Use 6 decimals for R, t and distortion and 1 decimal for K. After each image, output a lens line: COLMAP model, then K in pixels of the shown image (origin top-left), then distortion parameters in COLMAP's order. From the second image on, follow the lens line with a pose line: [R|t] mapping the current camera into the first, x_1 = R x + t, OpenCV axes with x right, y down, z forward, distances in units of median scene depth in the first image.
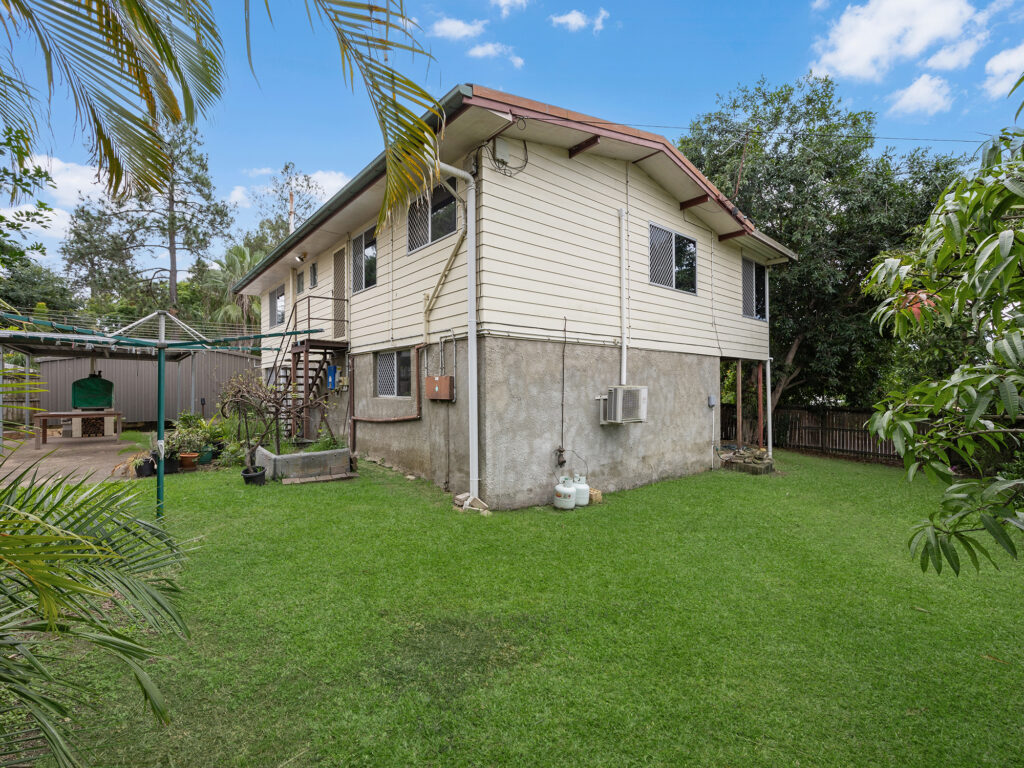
lens RADIAL K [[464.4, 0, 512.0], [0, 464.4, 385.1], [0, 0, 1]] dist [-0.001975, 0.000099]
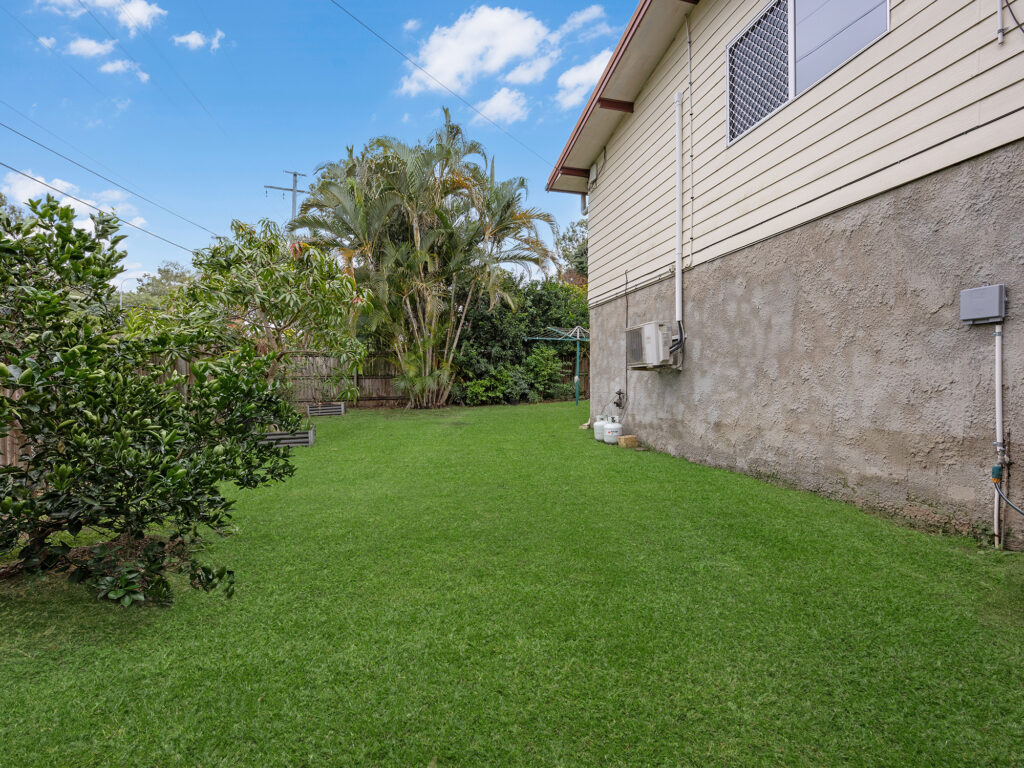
lens RADIAL K [[464.4, 0, 512.1], [0, 464.4, 384.8], [0, 0, 1]] dist [-0.001975, 0.000099]
pose [[-0.442602, -0.000453, -0.896718, 1.038958], [0.008019, 0.999958, -0.004463, 0.105054], [0.896682, -0.009167, -0.442580, 1.077401]]
